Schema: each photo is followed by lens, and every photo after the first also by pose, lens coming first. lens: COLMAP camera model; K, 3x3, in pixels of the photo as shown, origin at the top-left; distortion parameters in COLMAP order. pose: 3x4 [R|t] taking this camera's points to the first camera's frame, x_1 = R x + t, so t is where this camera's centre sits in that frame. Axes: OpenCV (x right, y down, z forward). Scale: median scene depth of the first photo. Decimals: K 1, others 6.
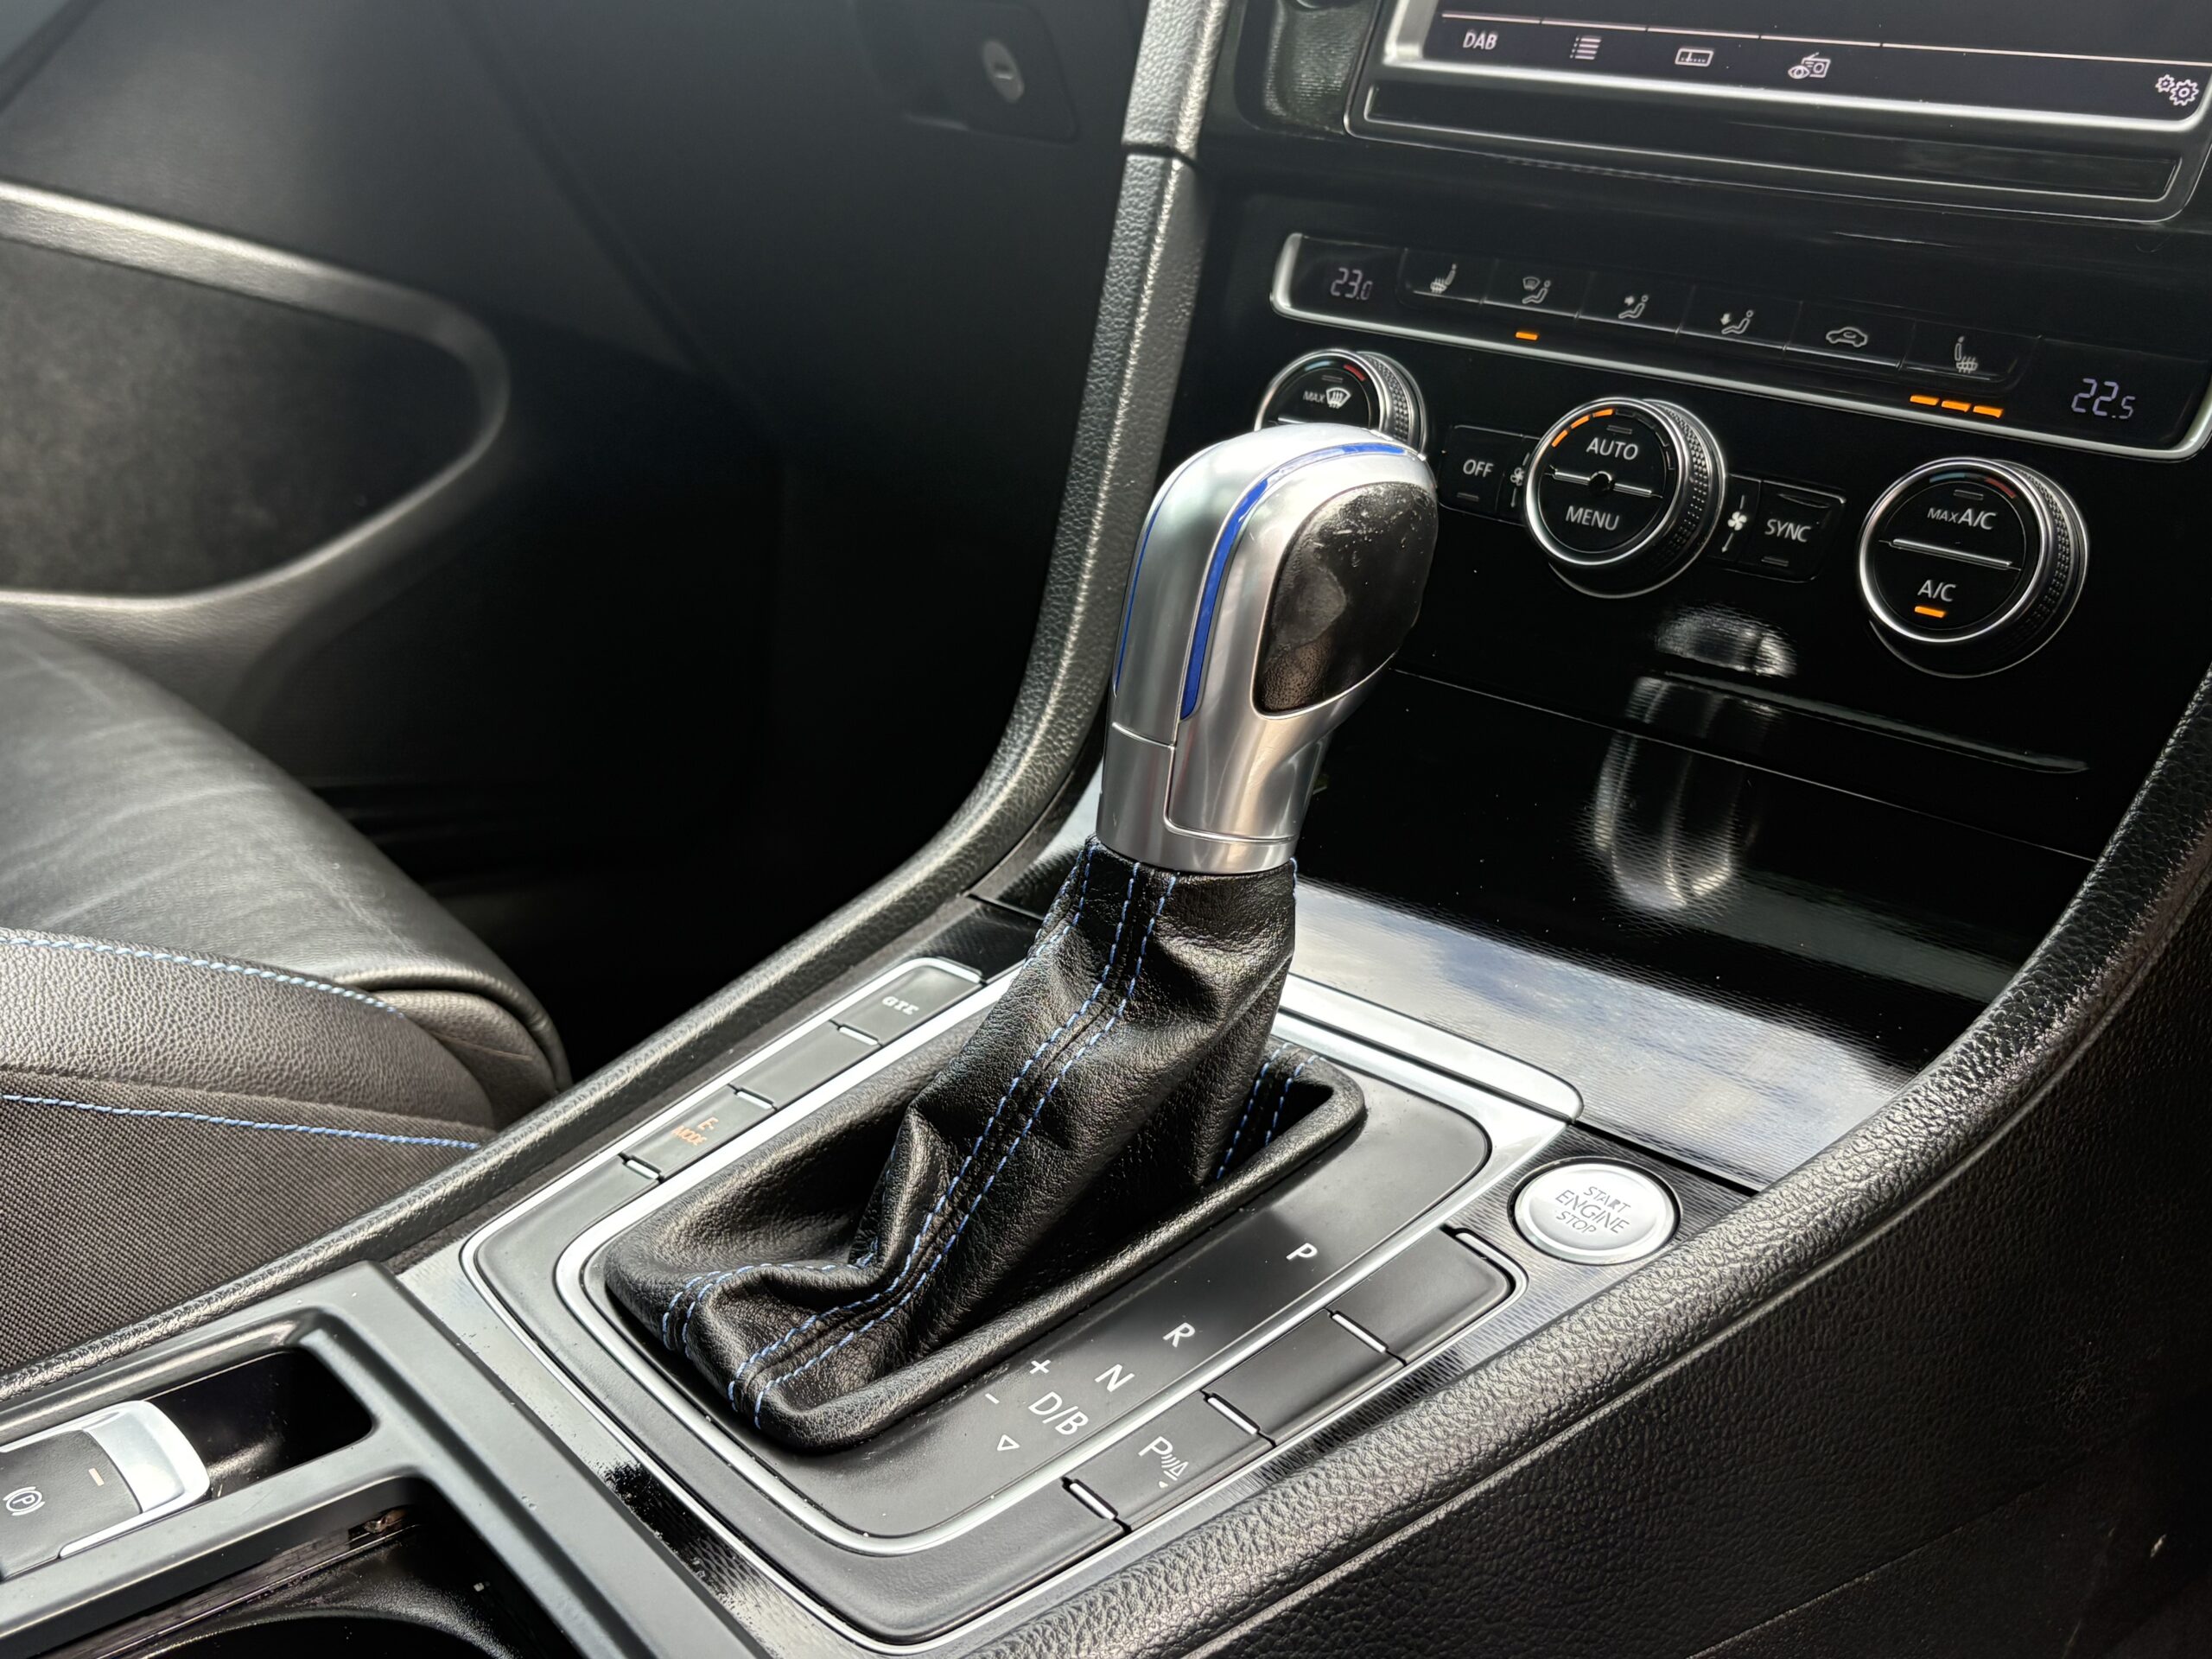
lens RADIAL K [[2249.1, 0, 1106.0], [0, 2249.1, 829.5], [0, 0, 1]] dist [0.020774, 0.023276]
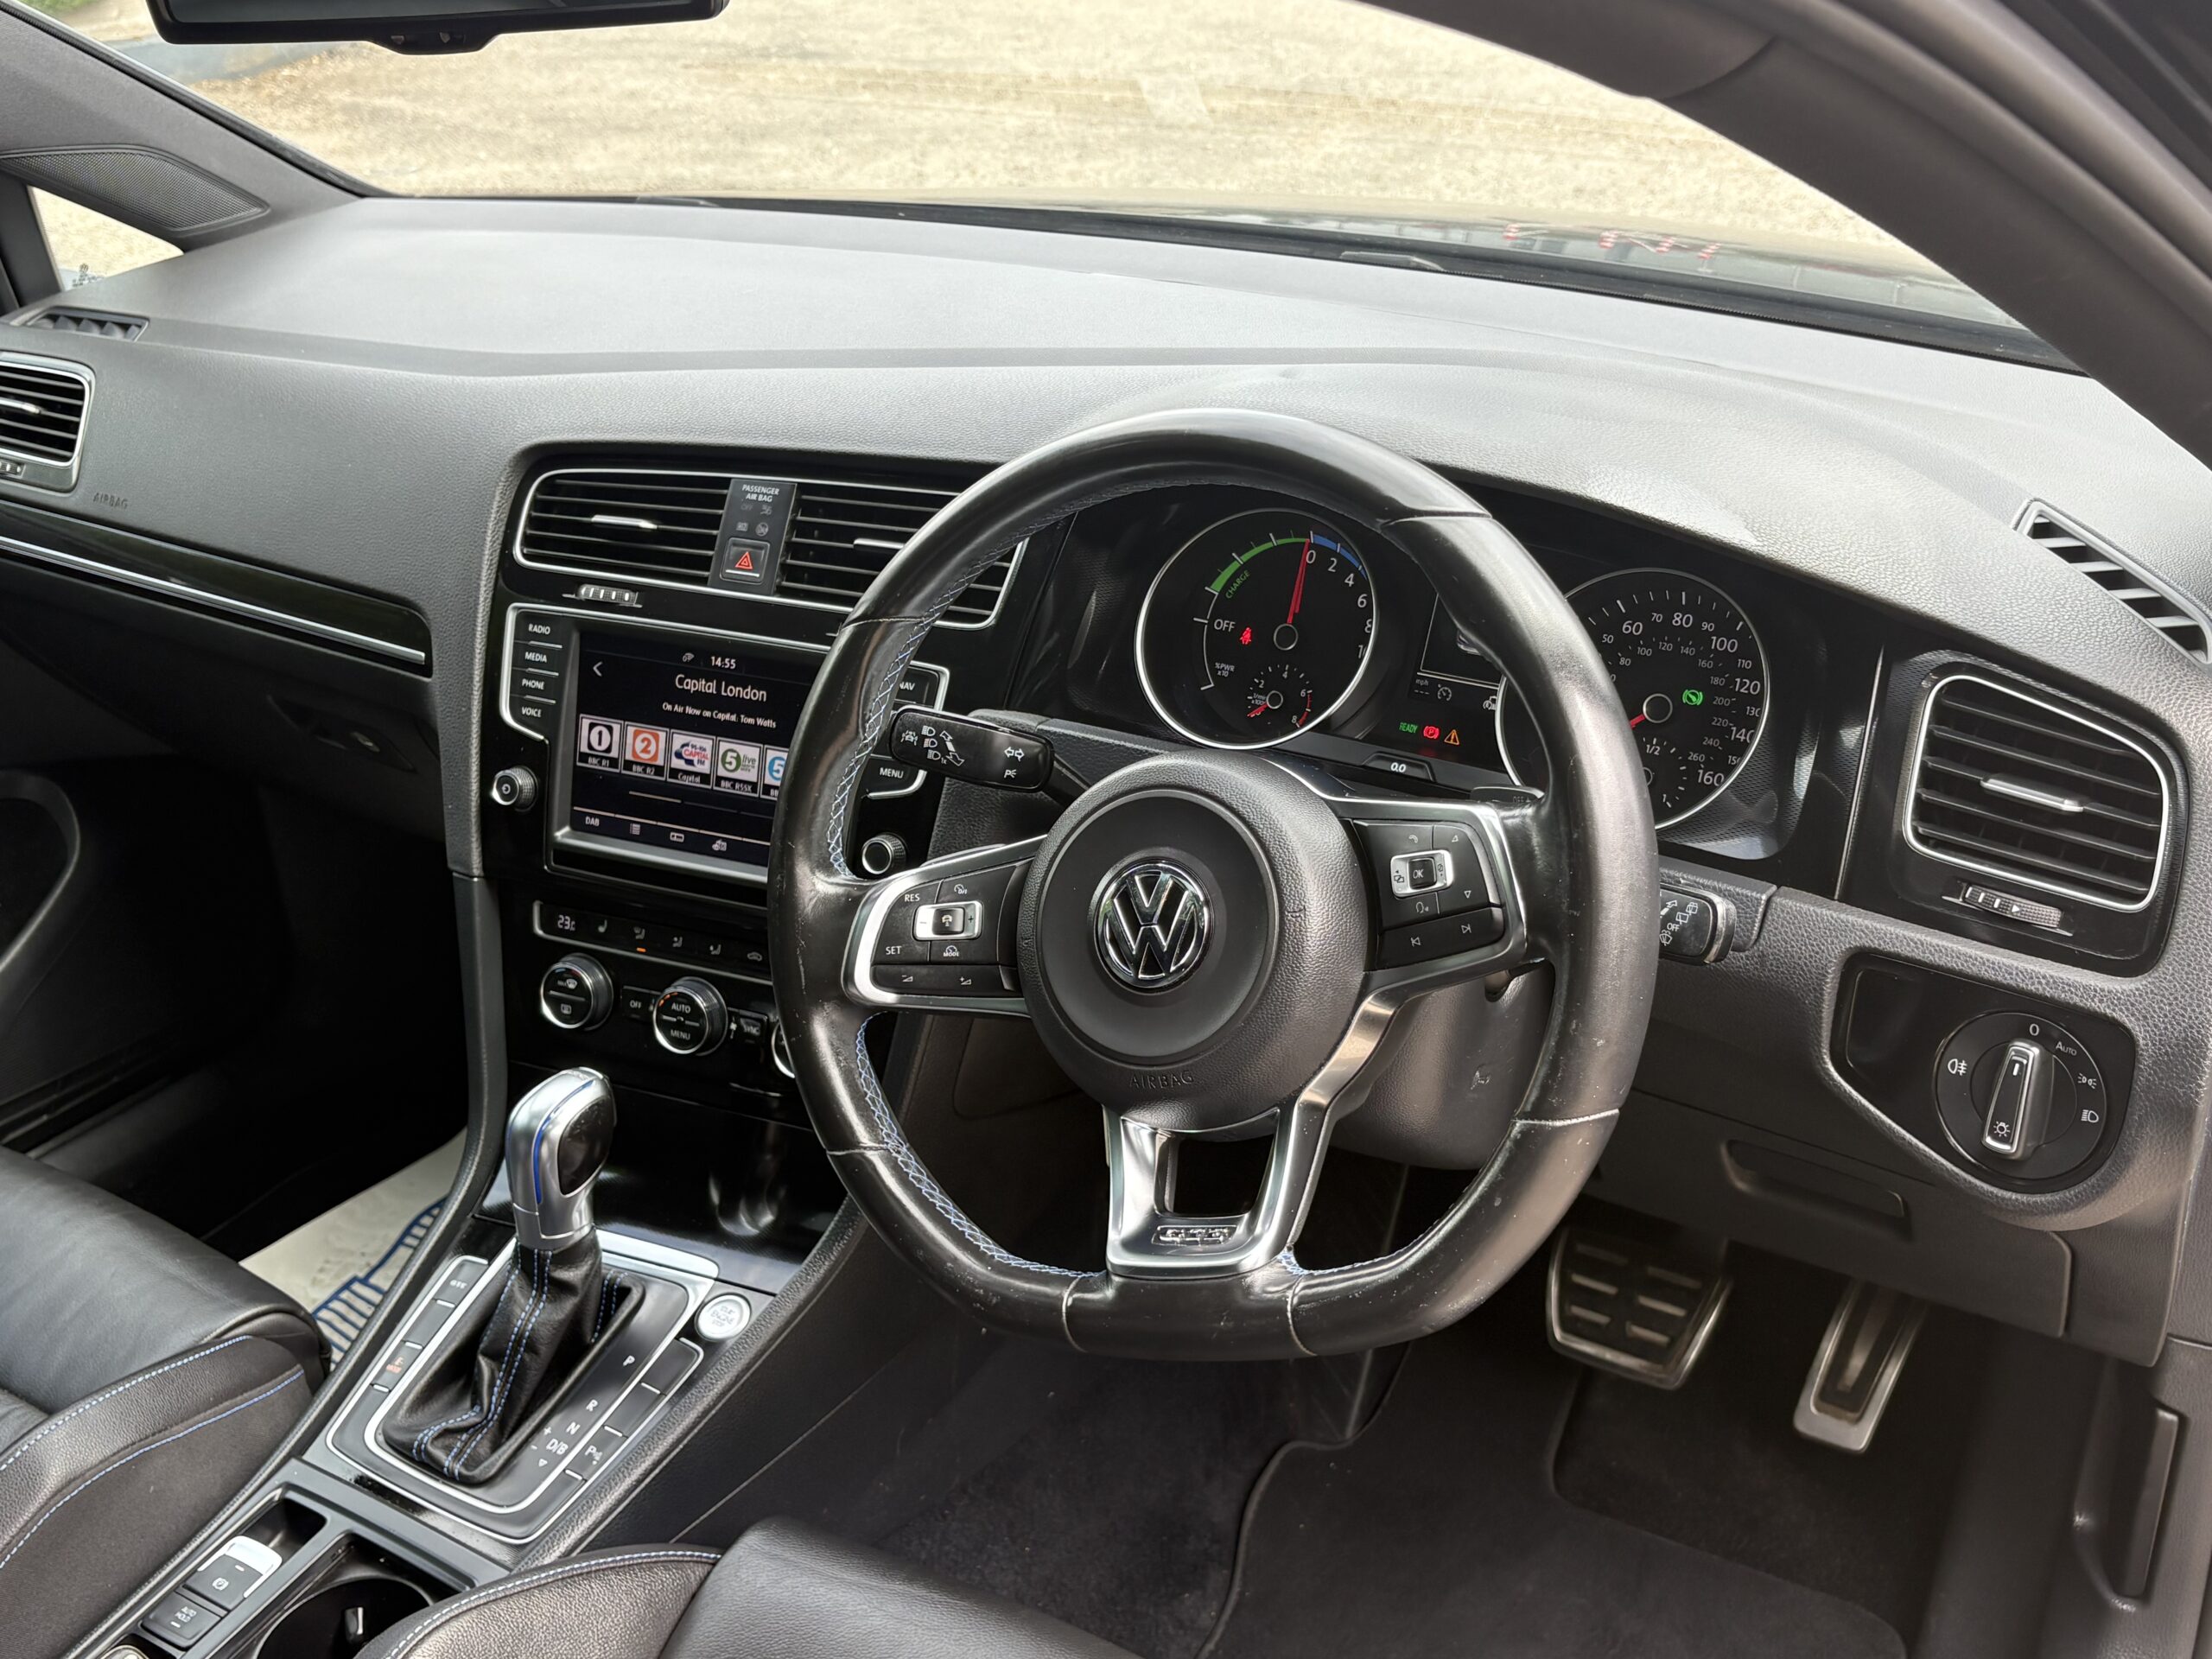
lens RADIAL K [[2276.0, 0, 1065.6], [0, 2276.0, 823.8], [0, 0, 1]] dist [0.275410, -0.970591]
pose [[0.947697, -0.260052, 0.185051, 0.244595], [0.226173, 0.956255, 0.185530, -0.882072], [-0.225204, -0.133972, 0.965057, -1.872583]]
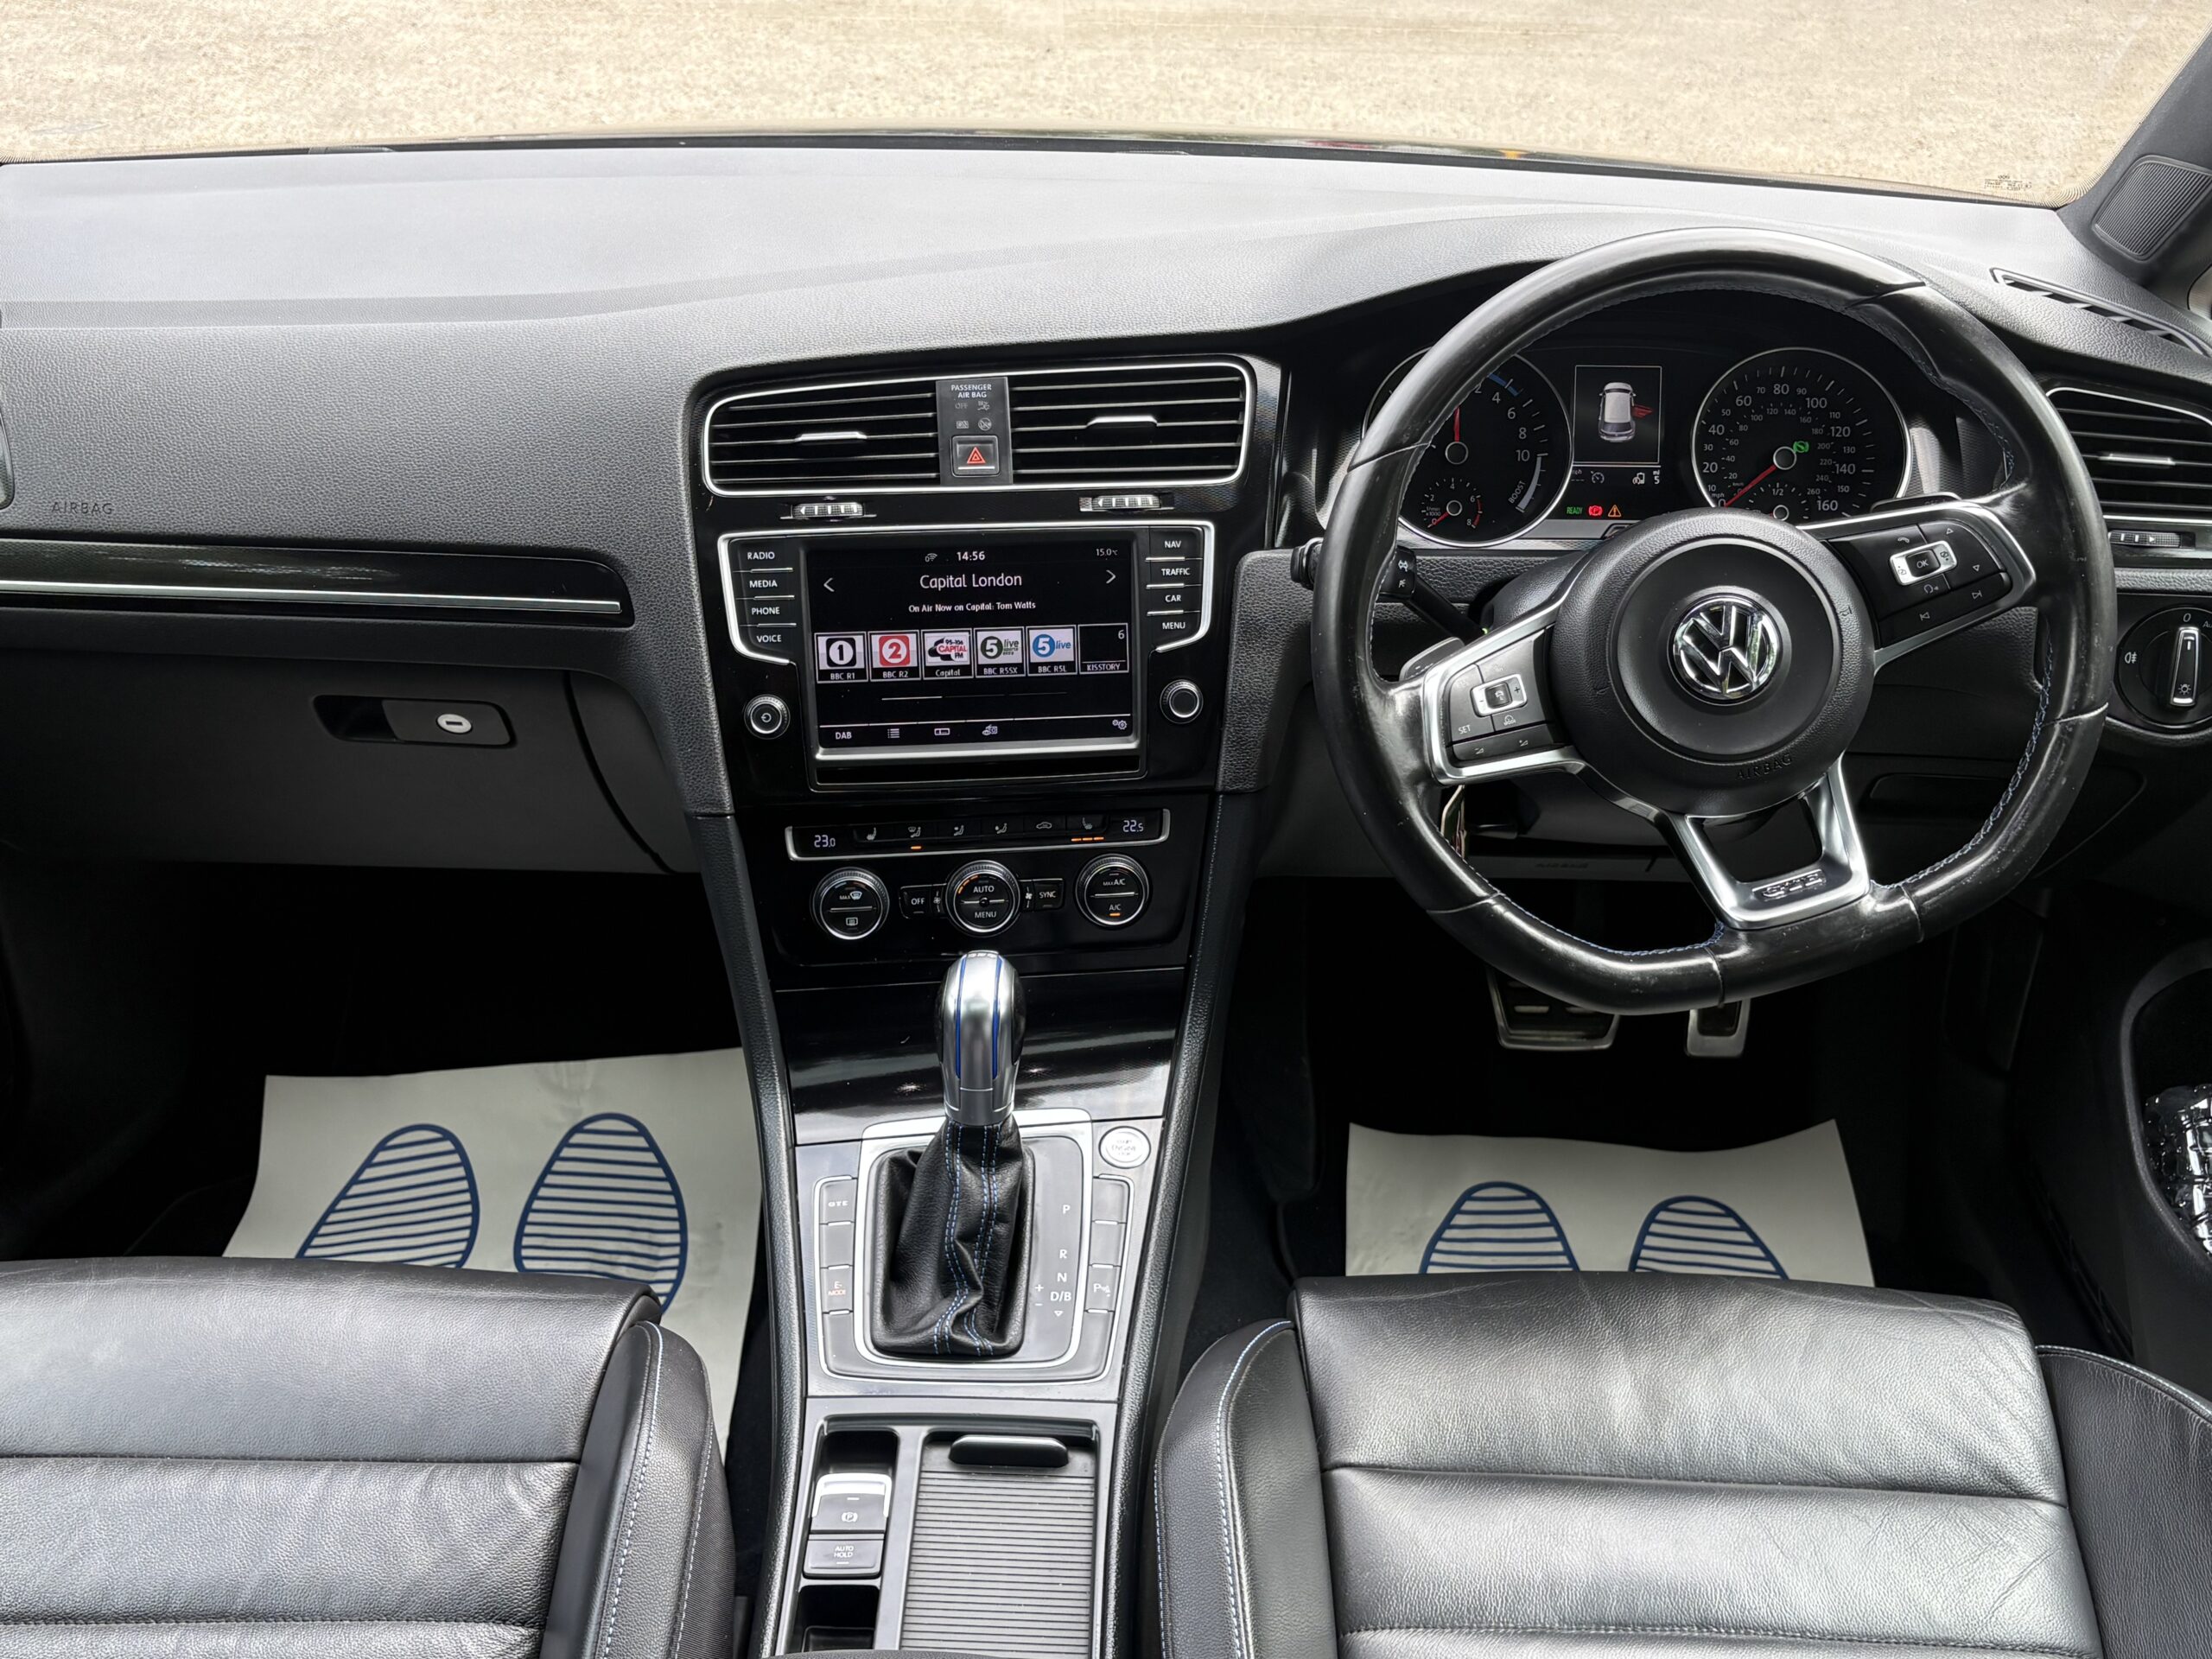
lens RADIAL K [[2276.0, 0, 1065.6], [0, 2276.0, 823.8], [0, 0, 1]] dist [0.275410, -0.970591]
pose [[0.657291, -0.432755, 0.617002, -1.593177], [0.282767, 0.900501, 0.330365, -1.300610], [-0.698578, -0.042679, 0.714260, -1.195006]]
